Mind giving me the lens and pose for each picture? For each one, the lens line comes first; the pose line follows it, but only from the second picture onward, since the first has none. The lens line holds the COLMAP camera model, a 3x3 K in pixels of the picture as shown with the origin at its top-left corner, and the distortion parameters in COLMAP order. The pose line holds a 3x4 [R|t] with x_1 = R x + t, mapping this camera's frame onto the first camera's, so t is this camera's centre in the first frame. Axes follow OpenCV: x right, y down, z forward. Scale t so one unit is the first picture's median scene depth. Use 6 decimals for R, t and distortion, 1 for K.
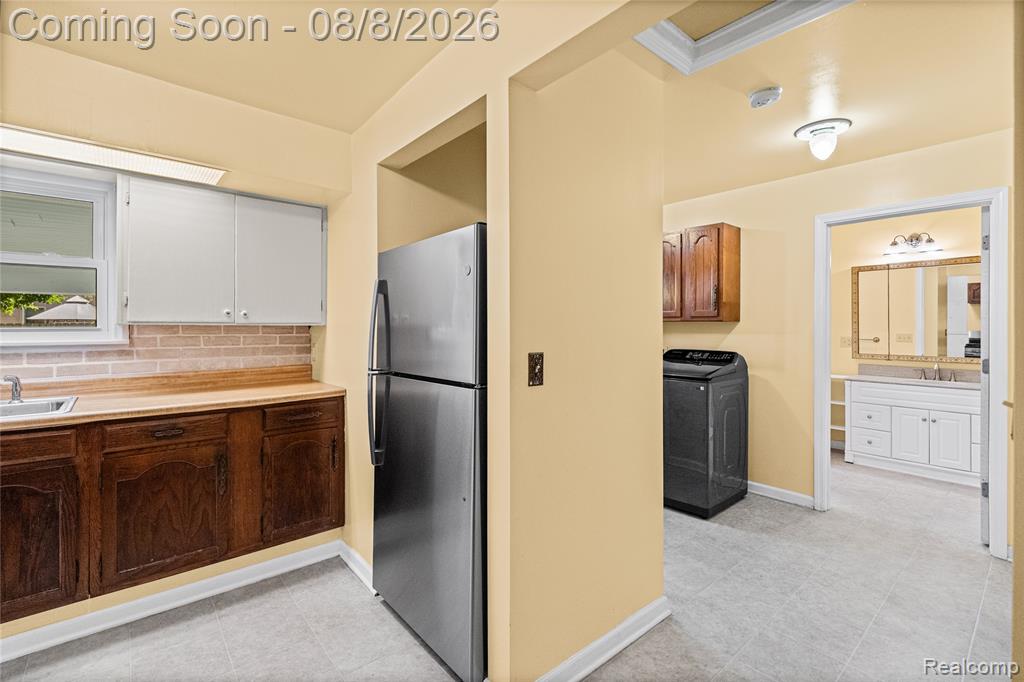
lens RADIAL K [[461.2, 0, 508.3], [0, 461.2, 338.6], [0, 0, 1]] dist [-0.001721, -0.000118]
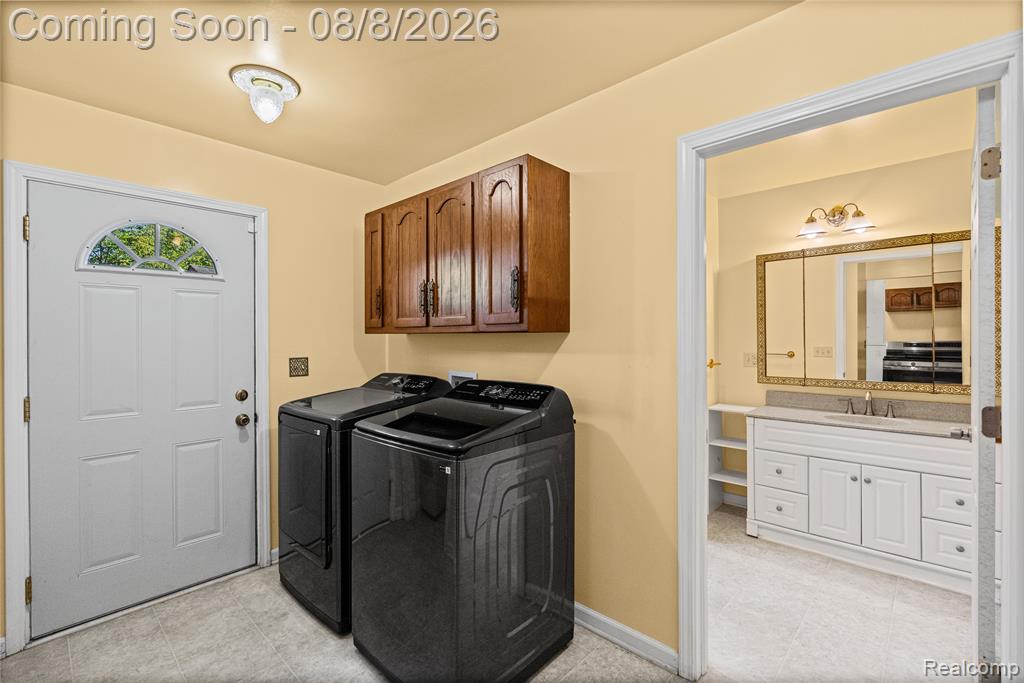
lens RADIAL K [[451.5, 0, 512.2], [0, 451.5, 353.7], [0, 0, 1]] dist [-0.001045, -0.000072]
pose [[0.993608, -0.010481, 0.112397, 0.314109], [0.009803, 0.999930, 0.006581, -0.012115], [-0.112458, -0.005437, 0.993642, 0.376596]]
